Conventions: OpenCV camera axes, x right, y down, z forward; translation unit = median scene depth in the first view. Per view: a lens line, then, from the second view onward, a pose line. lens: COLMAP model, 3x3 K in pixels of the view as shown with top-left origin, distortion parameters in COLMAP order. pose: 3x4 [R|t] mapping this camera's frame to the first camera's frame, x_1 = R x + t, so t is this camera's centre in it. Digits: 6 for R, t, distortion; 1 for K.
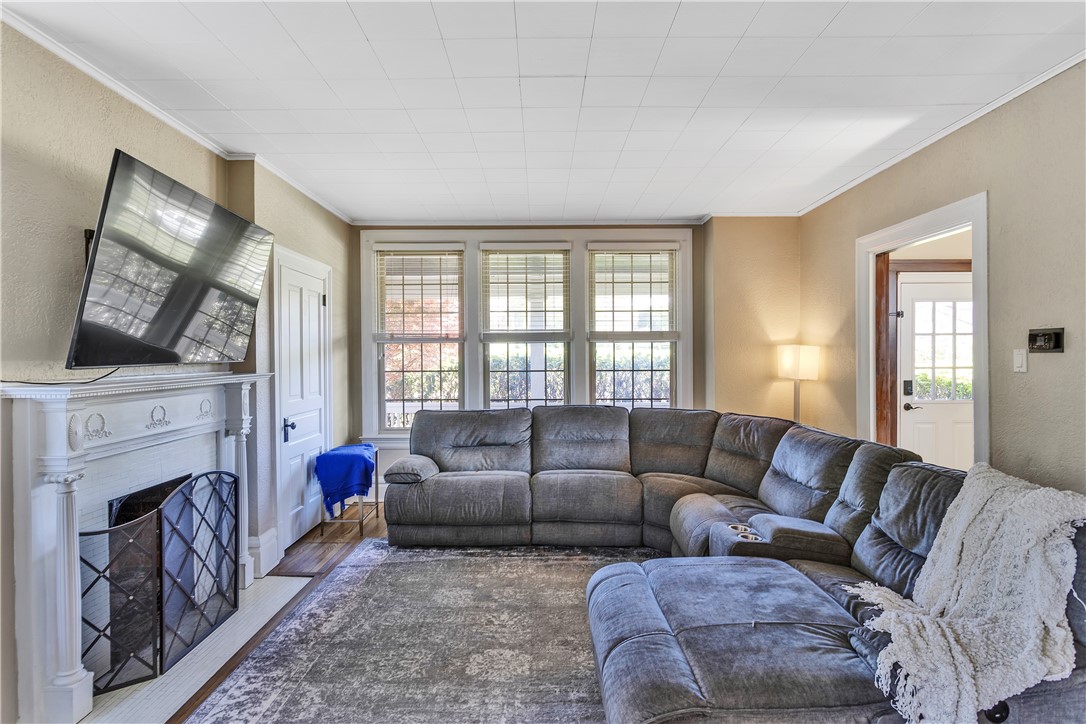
lens RADIAL K [[533.4, 0, 543.0], [0, 533.4, 362.0], [0, 0, 1]] dist [-0.001265, 0.000111]
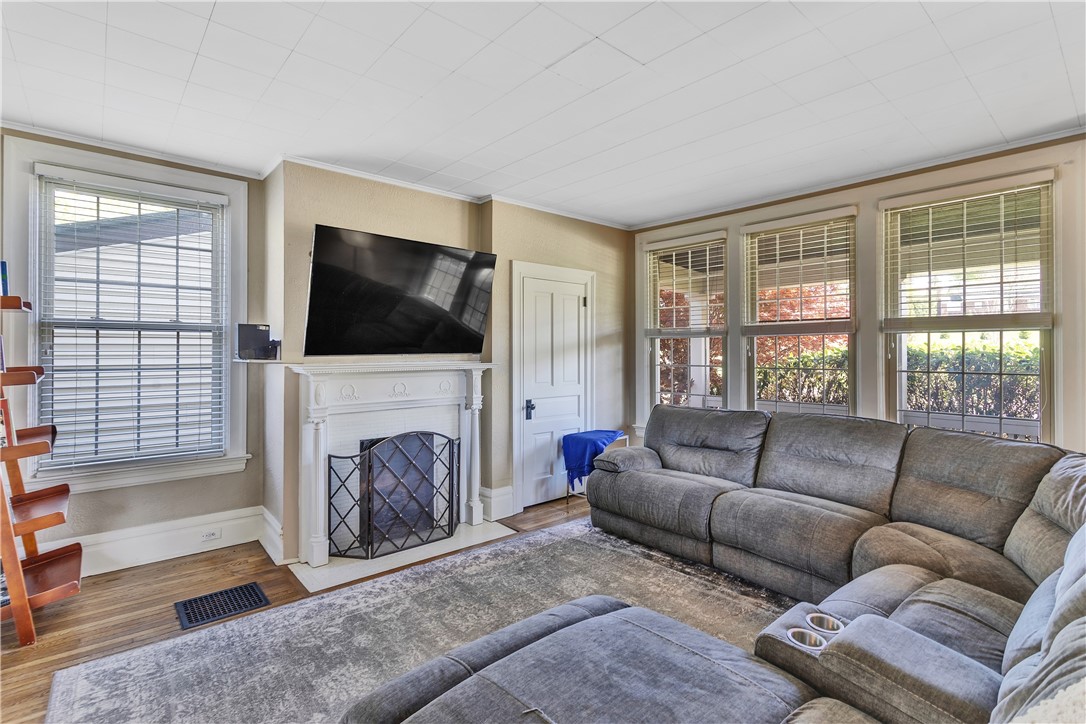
lens RADIAL K [[509.2, 0, 546.1], [0, 509.2, 351.1], [0, 0, 1]] dist [0.000701, 0.000074]
pose [[0.663428, 0.003380, -0.748232, 0.424969], [-0.011582, 0.999916, -0.005753, -0.002118], [0.748150, 0.012482, 0.663412, 0.244347]]
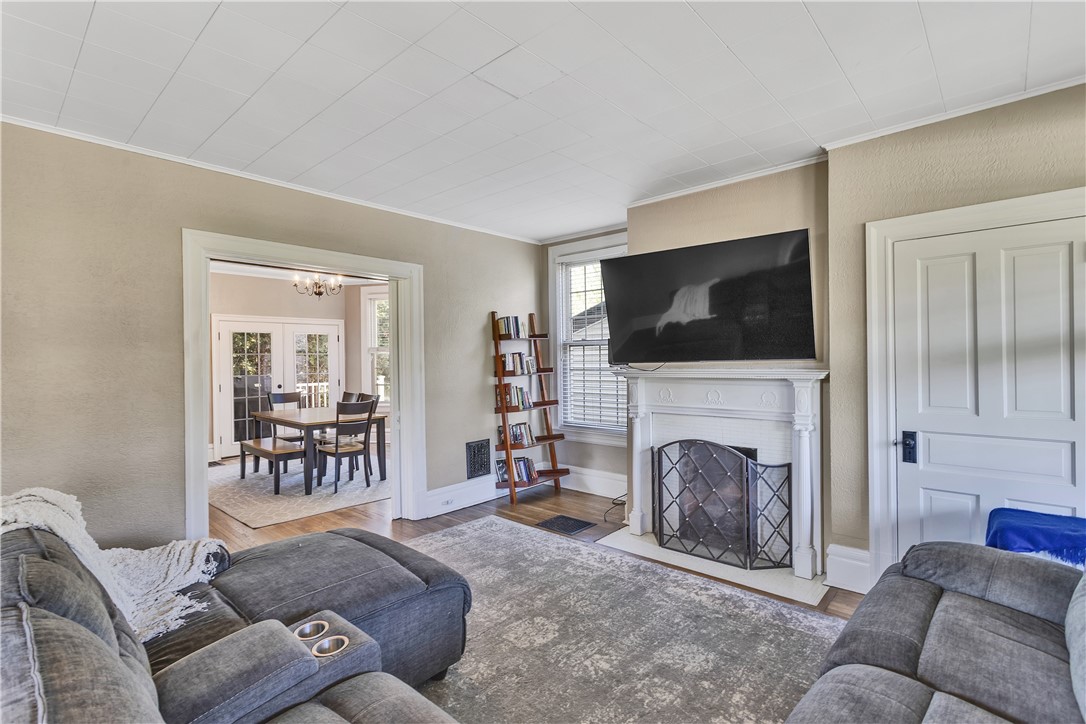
lens RADIAL K [[533.4, 0, 543.0], [0, 533.4, 362.0], [0, 0, 1]] dist [-0.001265, 0.000111]
pose [[-0.680839, 0.019047, -0.732186, 0.457607], [0.008521, 0.999800, 0.018086, -0.017121], [0.732384, 0.006075, -0.680865, 1.132186]]
